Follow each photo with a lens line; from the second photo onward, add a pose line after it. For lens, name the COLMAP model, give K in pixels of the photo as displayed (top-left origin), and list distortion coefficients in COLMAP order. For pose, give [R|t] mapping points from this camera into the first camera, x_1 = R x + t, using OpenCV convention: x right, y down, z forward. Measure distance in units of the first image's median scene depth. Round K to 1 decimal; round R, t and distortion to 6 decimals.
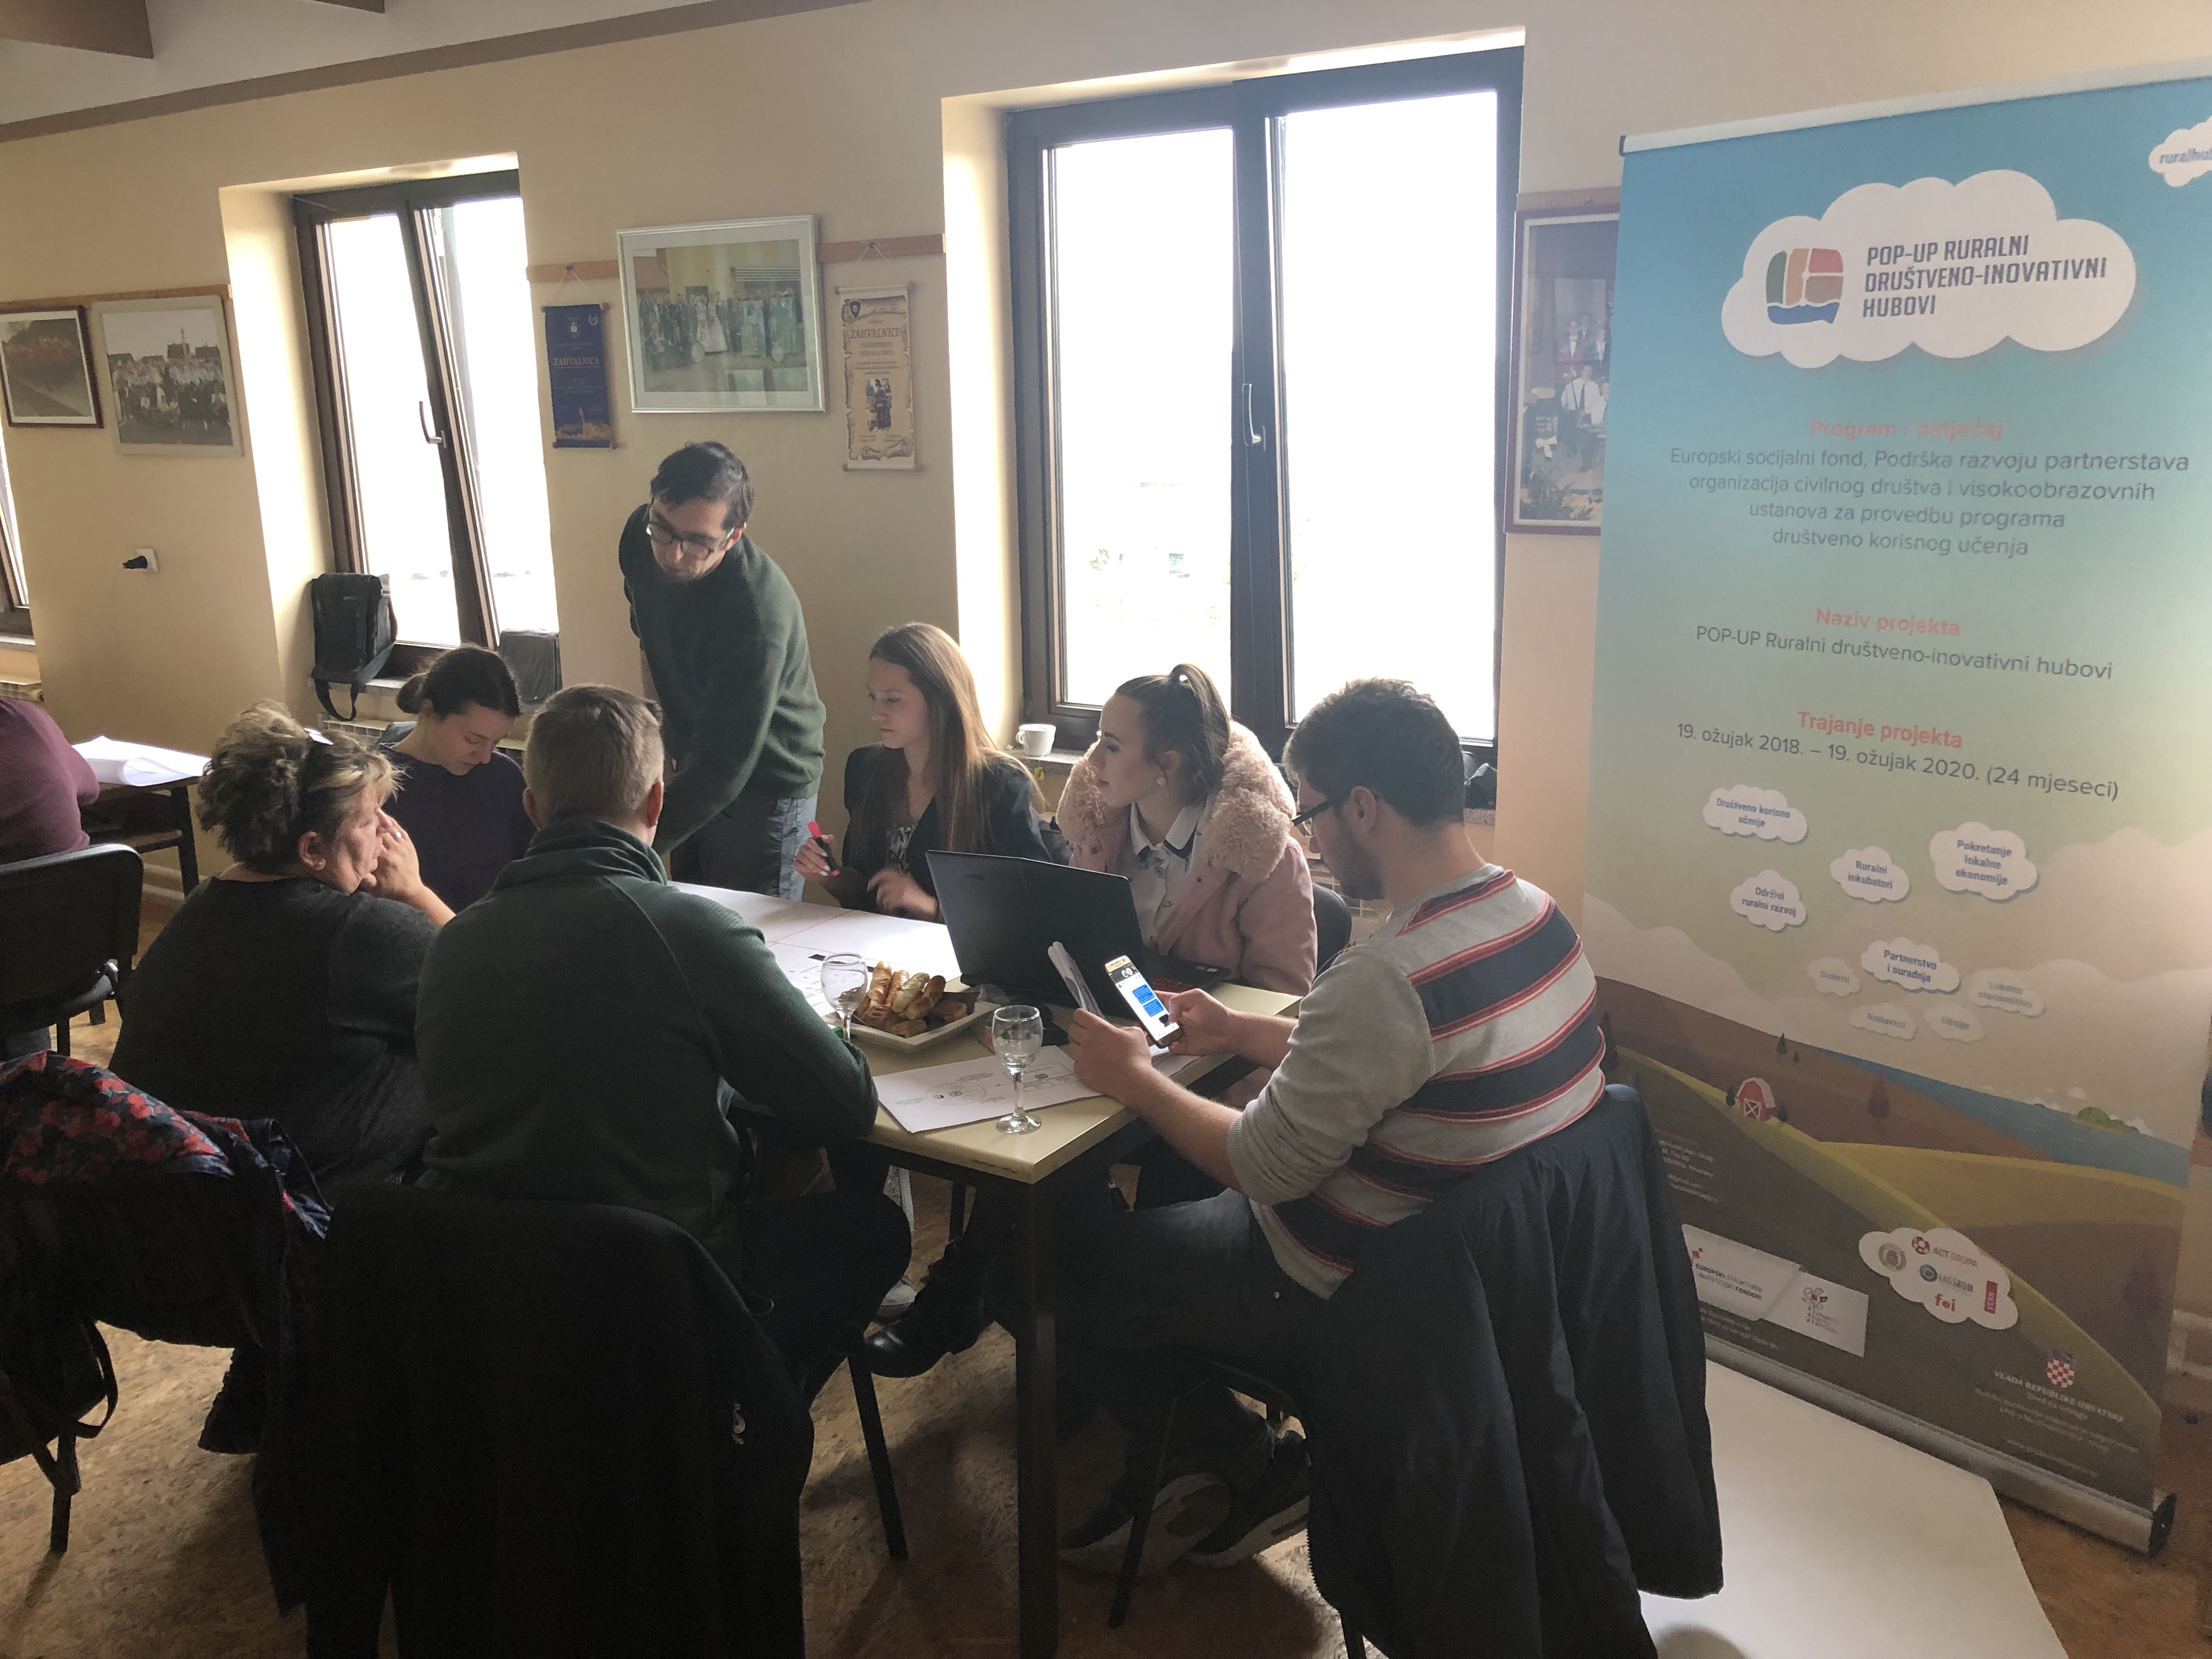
lens RADIAL K [[1752.2, 0, 1125.1], [0, 1752.2, 825.5], [0, 0, 1]] dist [0.006870, 0.007837]
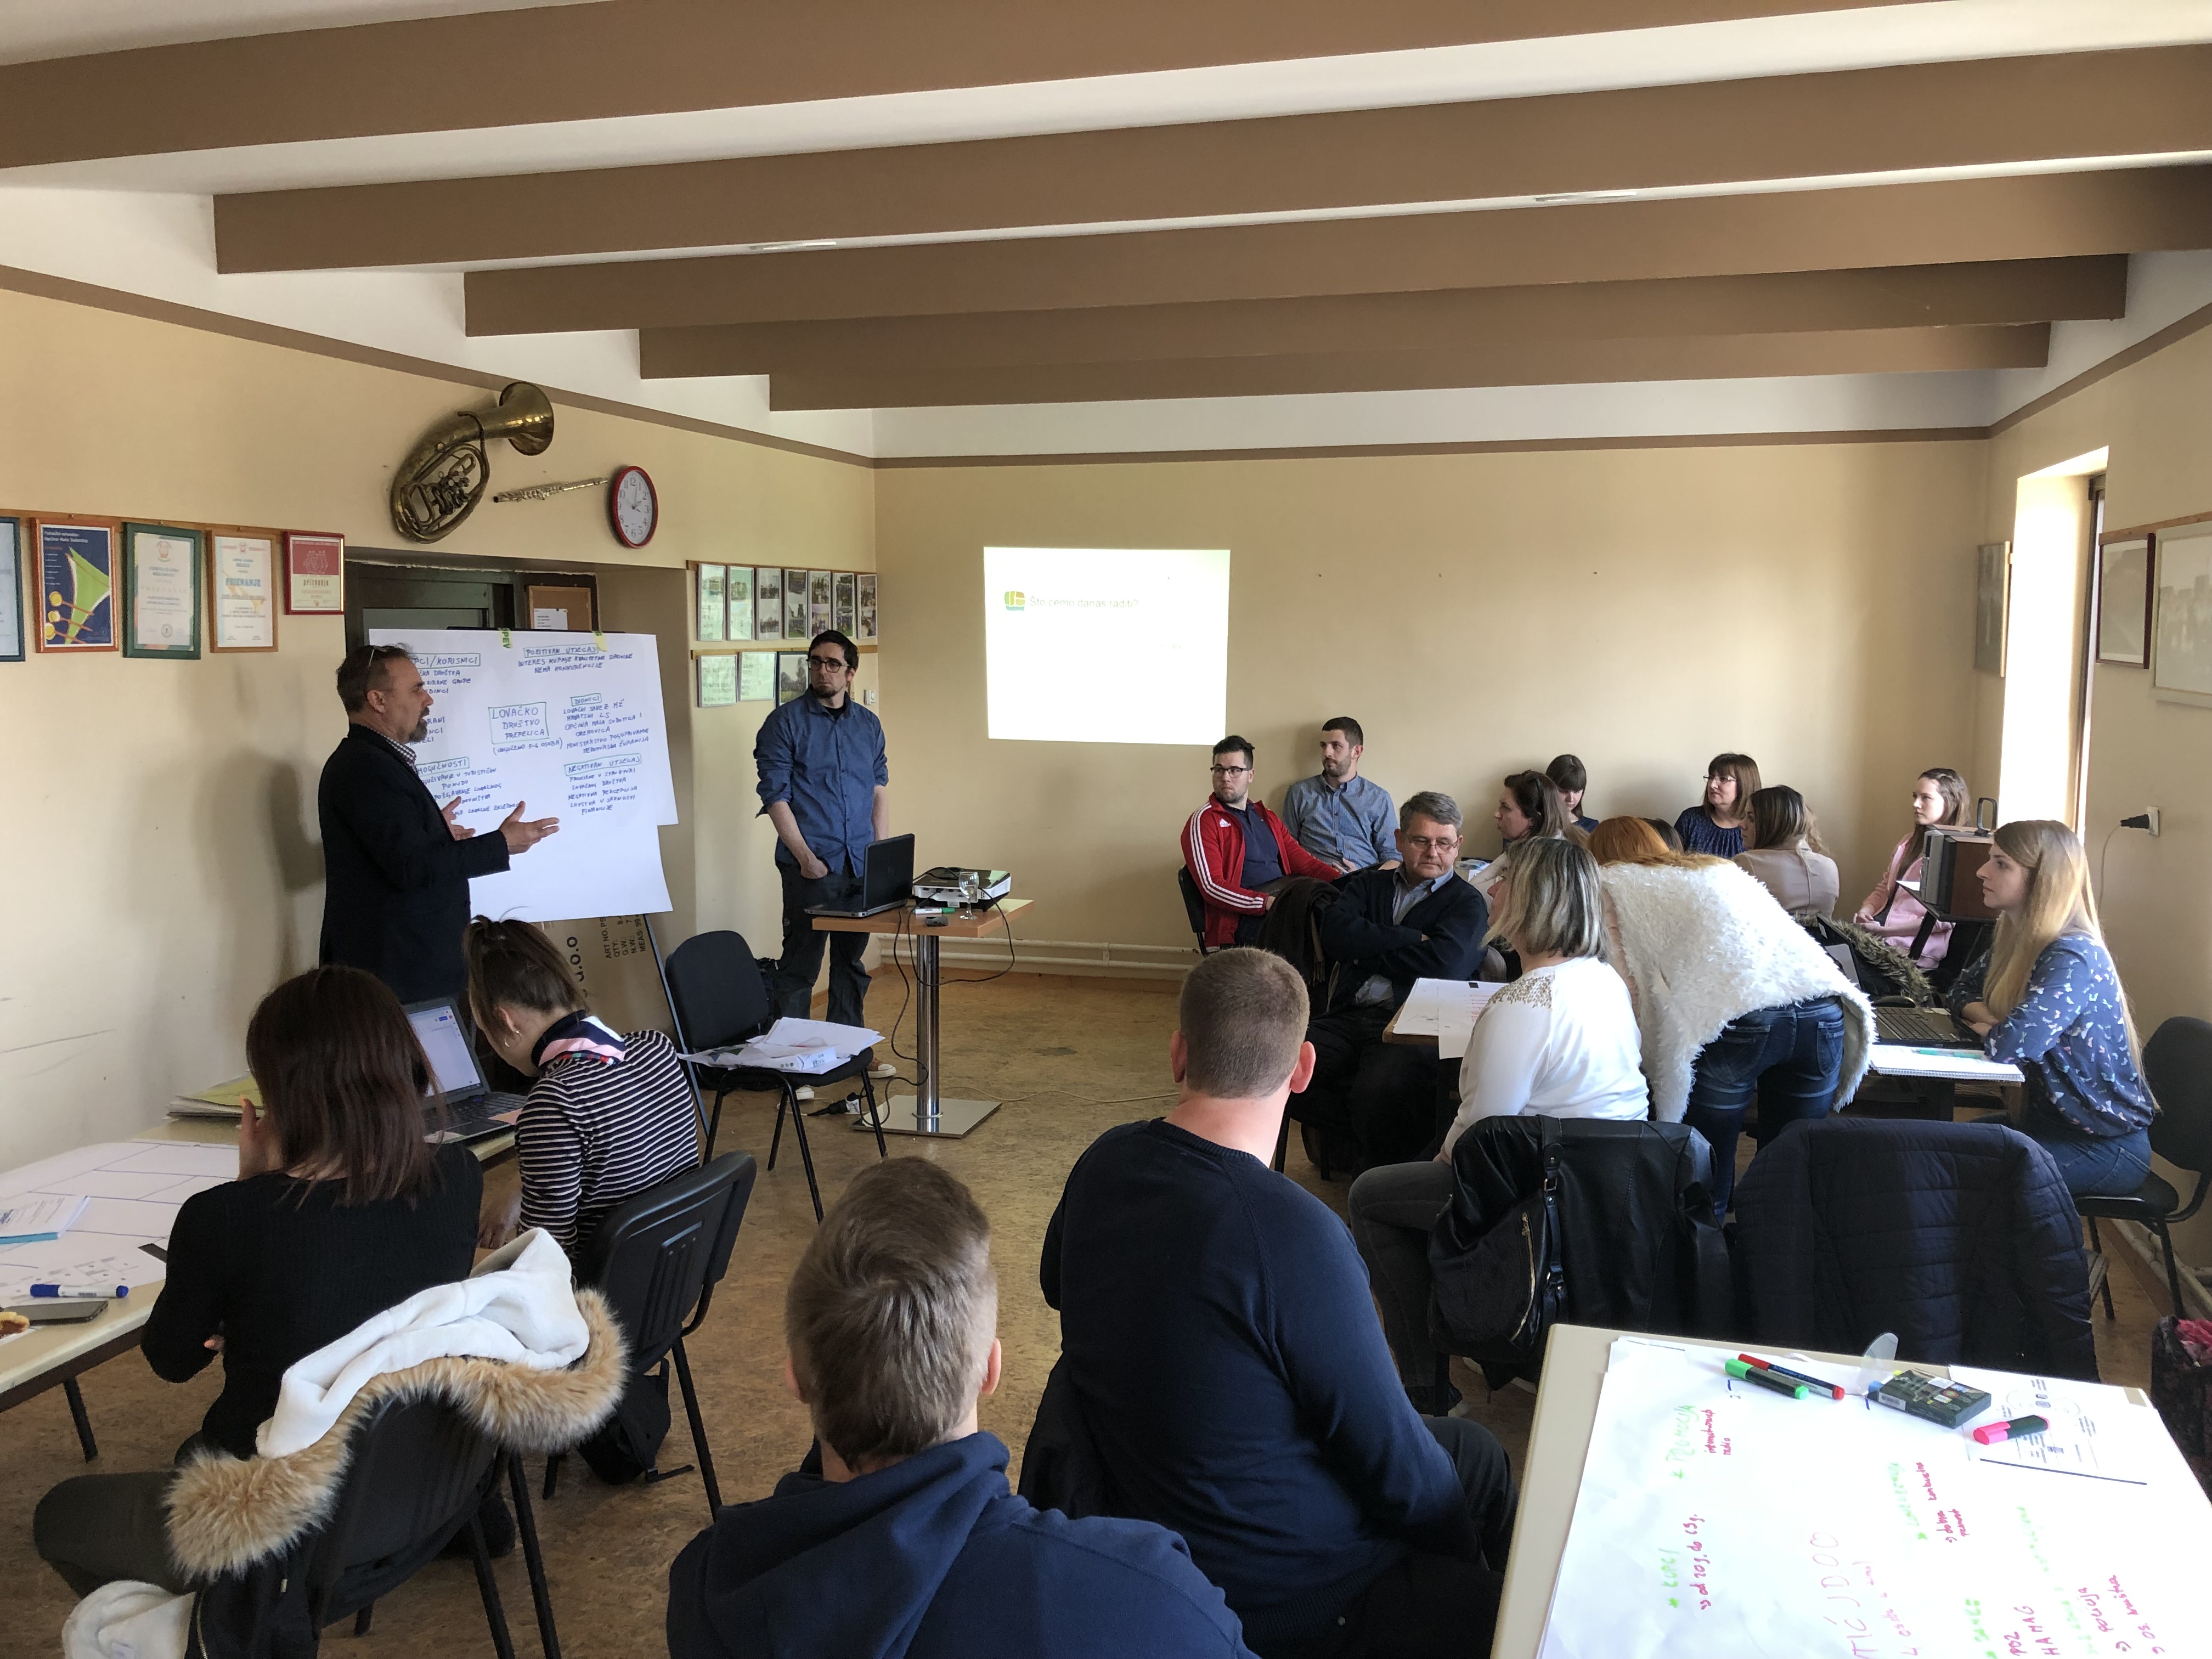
lens RADIAL K [[1752.2, 0, 1125.1], [0, 1752.2, 825.5], [0, 0, 1]] dist [0.006870, 0.007837]
pose [[0.266866, 0.120088, -0.956222, 0.268507], [-0.227470, 0.972021, 0.058589, -0.167125], [0.936504, 0.201876, 0.286716, 0.557525]]
